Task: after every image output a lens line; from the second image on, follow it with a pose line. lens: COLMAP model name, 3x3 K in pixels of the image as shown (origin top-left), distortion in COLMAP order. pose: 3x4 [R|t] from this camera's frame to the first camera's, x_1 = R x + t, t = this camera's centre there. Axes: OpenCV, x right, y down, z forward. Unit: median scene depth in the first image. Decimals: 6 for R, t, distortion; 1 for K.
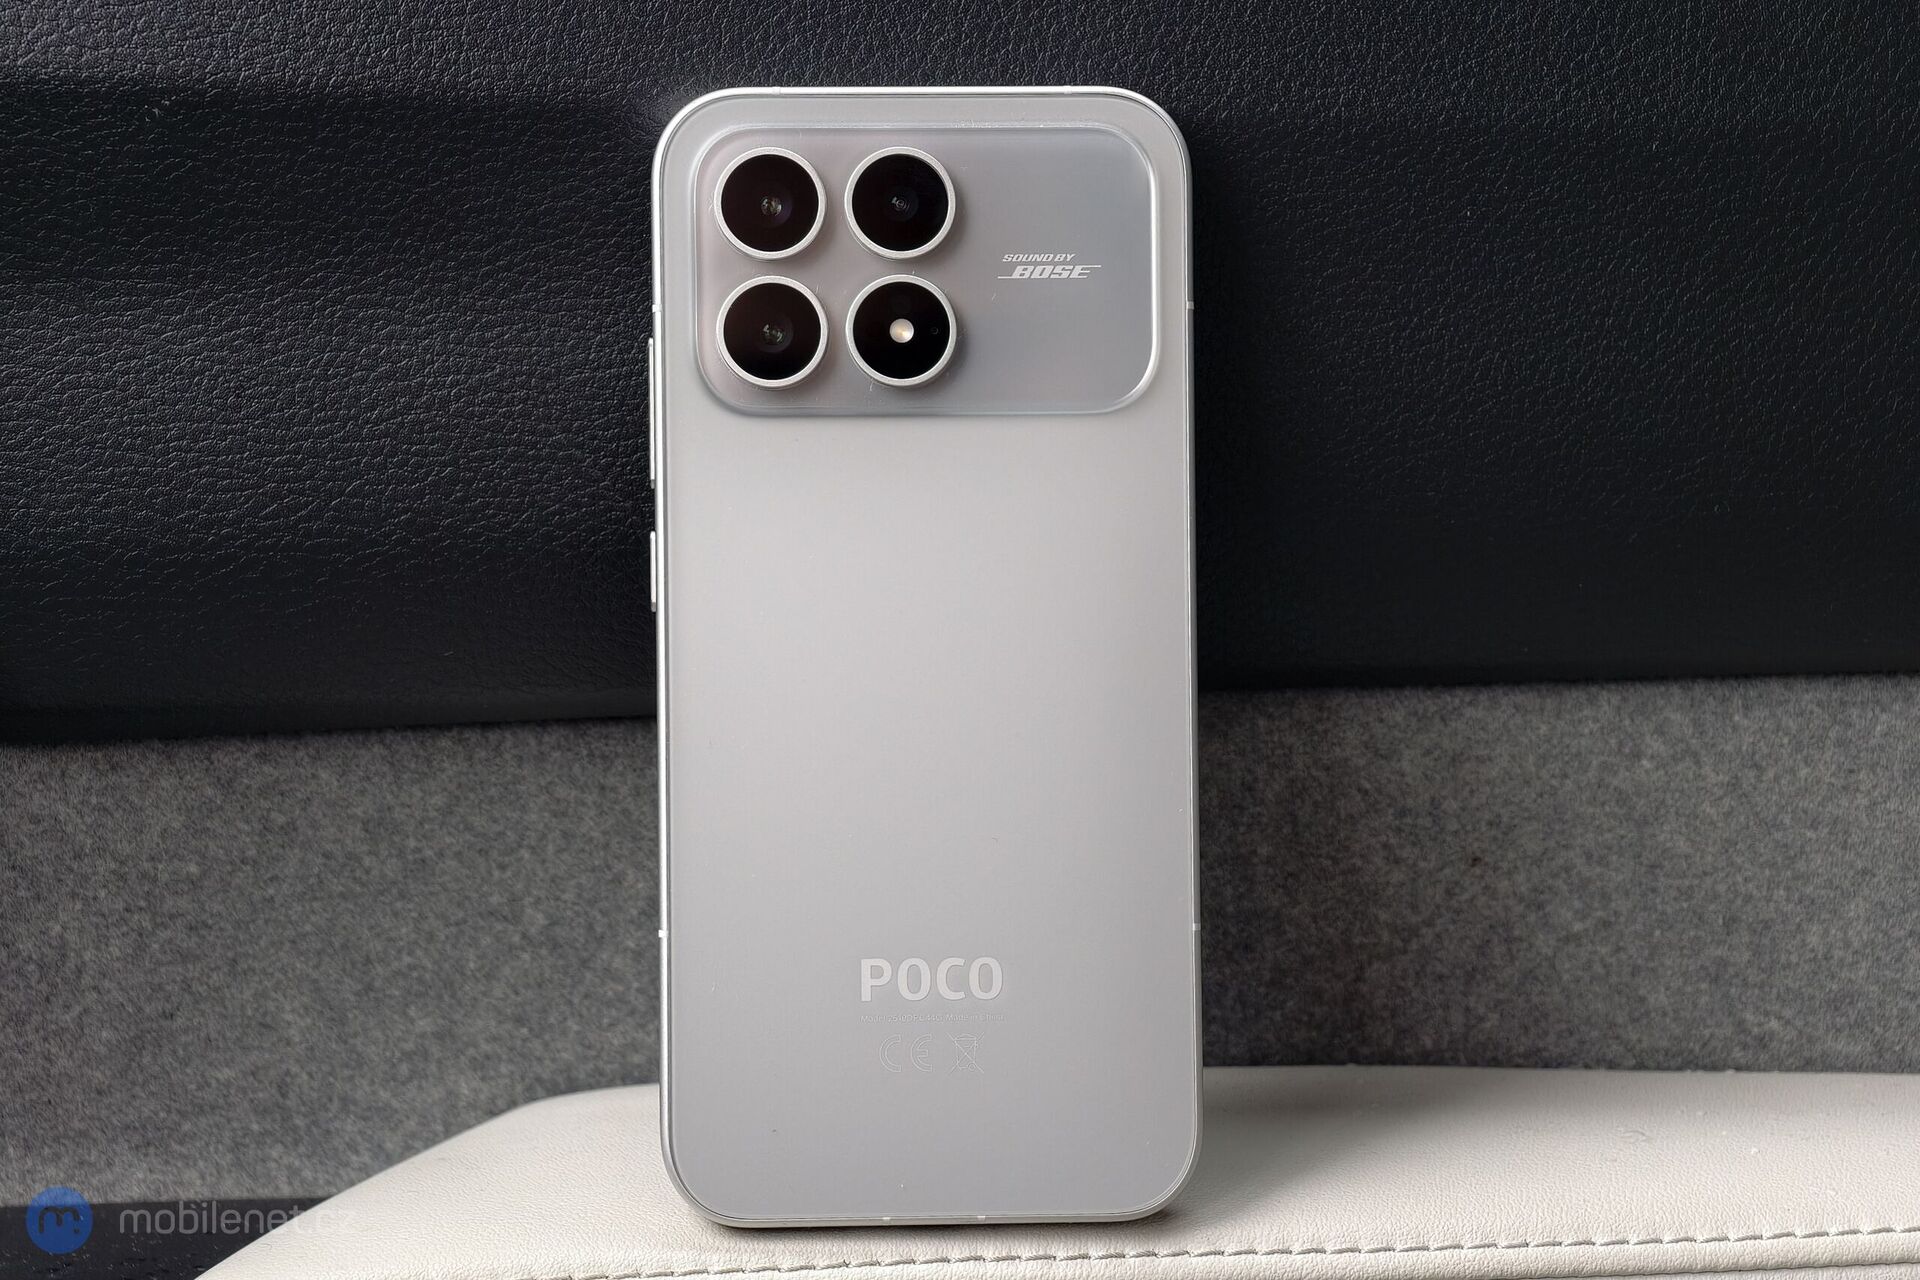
lens RADIAL K [[4895.7, 0, 1021.5], [0, 4895.7, 698.2], [0, 0, 1]] dist [0.490655, -1.745116]
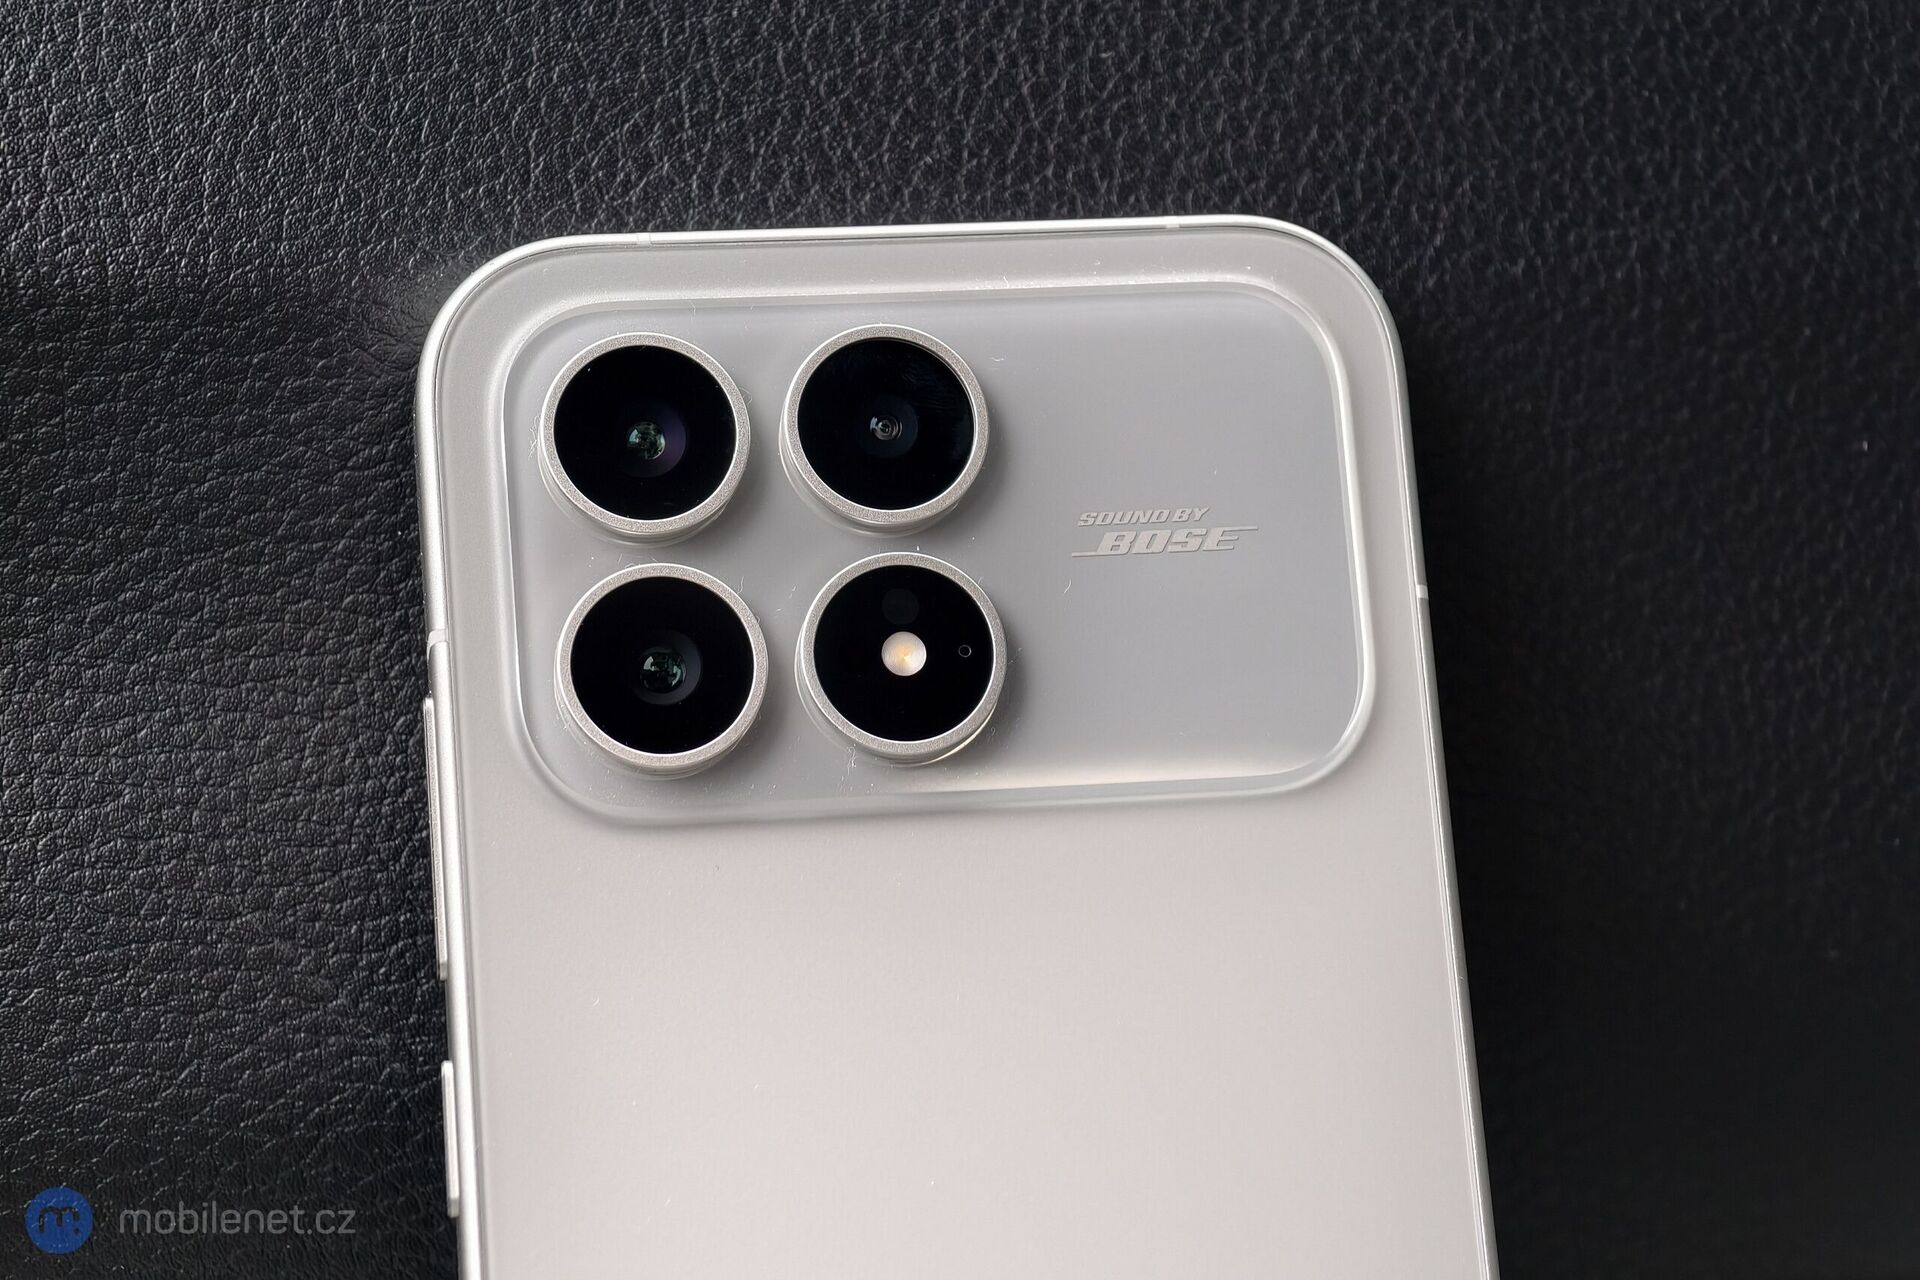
lens RADIAL K [[4895.7, 0, 1021.5], [0, 4895.7, 698.2], [0, 0, 1]] dist [0.490655, -1.745116]
pose [[0.993680, -0.051842, 0.099557, -0.063566], [0.070614, 0.978170, -0.195439, 0.034007], [-0.087252, 0.201234, 0.975649, 0.471633]]
